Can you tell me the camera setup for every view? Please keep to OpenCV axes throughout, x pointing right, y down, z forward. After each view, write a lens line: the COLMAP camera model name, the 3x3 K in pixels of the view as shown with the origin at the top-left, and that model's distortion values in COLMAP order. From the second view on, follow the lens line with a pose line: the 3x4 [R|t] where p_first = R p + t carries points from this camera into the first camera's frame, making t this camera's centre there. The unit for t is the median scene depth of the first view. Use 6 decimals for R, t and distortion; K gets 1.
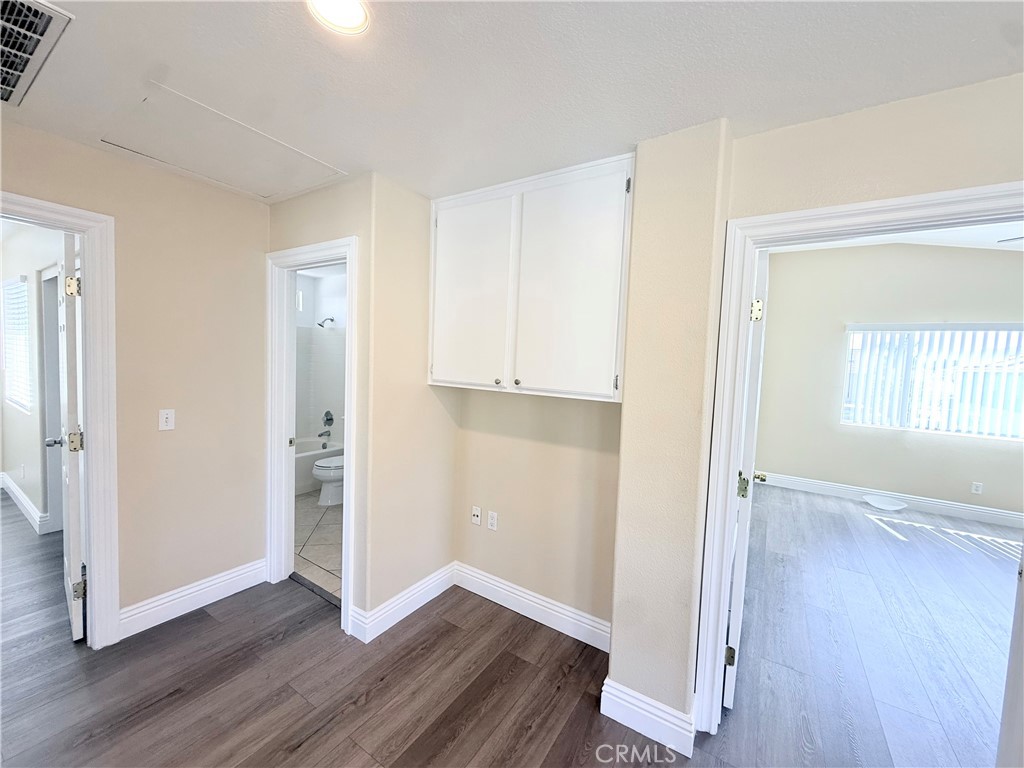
lens RADIAL K [[407.2, 0, 512.0], [0, 407.2, 384.0], [0, 0, 1]] dist [0.000627, -0.000150]
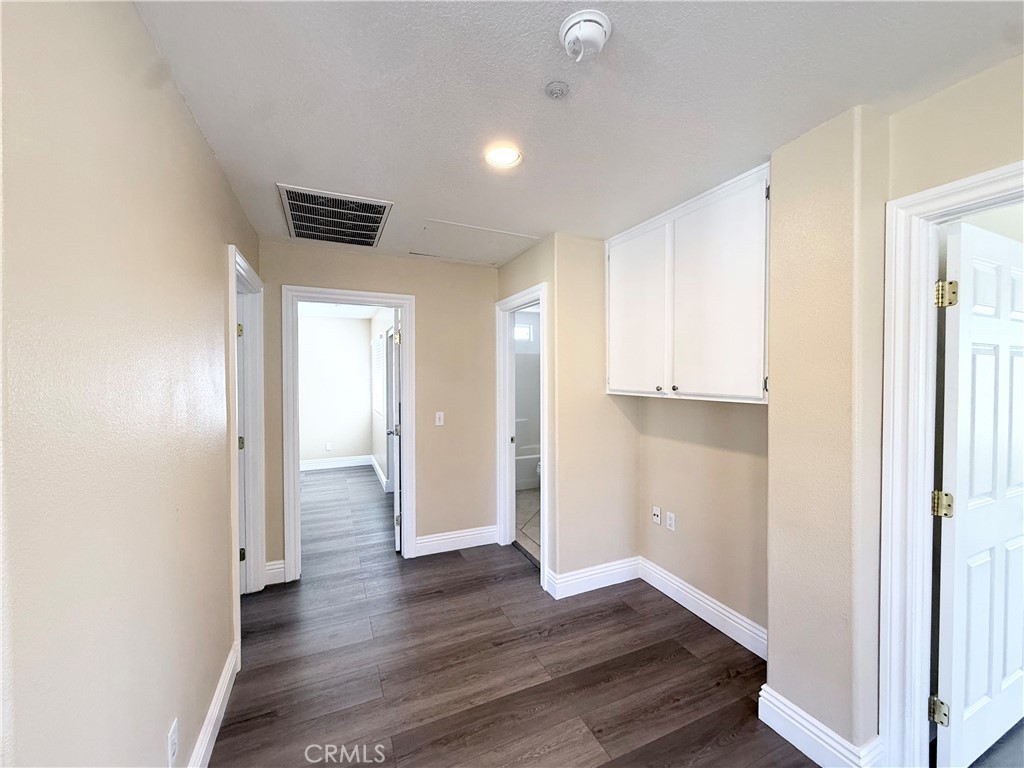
lens RADIAL K [[407.2, 0, 512.0], [0, 407.2, 384.0], [0, 0, 1]] dist [0.000627, -0.000150]
pose [[0.840950, -0.031576, -0.540191, 0.233174], [0.003646, 0.998604, -0.052695, 0.039525], [0.541101, 0.042344, 0.839891, -0.161839]]
